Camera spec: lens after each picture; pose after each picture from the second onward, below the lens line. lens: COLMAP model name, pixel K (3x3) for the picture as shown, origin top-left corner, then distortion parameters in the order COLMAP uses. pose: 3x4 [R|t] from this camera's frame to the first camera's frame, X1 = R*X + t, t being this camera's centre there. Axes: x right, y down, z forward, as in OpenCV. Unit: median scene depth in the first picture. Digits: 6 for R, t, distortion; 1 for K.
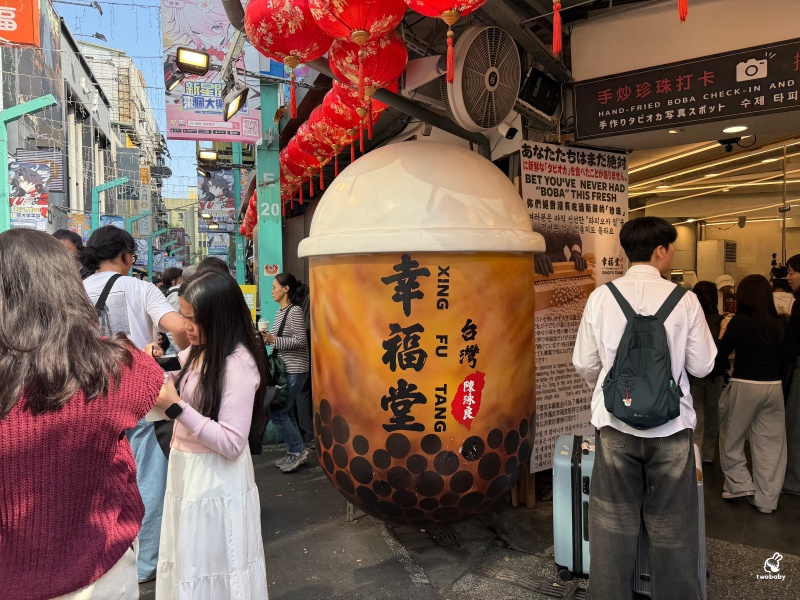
lens RADIAL K [[585.9, 0, 400.0], [0, 585.9, 300.0], [0, 0, 1]] dist [-0.007189, -0.005089]
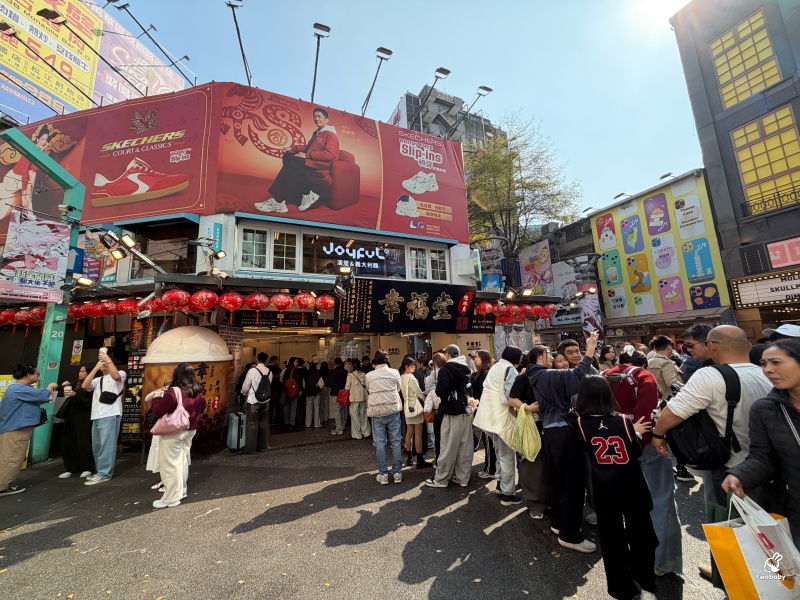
lens RADIAL K [[317.1, 0, 400.0], [0, 317.1, 300.0], [0, 0, 1]] dist [0.000676, 0.000084]
pose [[0.500351, 0.122474, 0.857117, -1.095321], [0.047879, 0.984516, -0.168628, -0.067778], [-0.864498, 0.125411, 0.486740, -1.045650]]
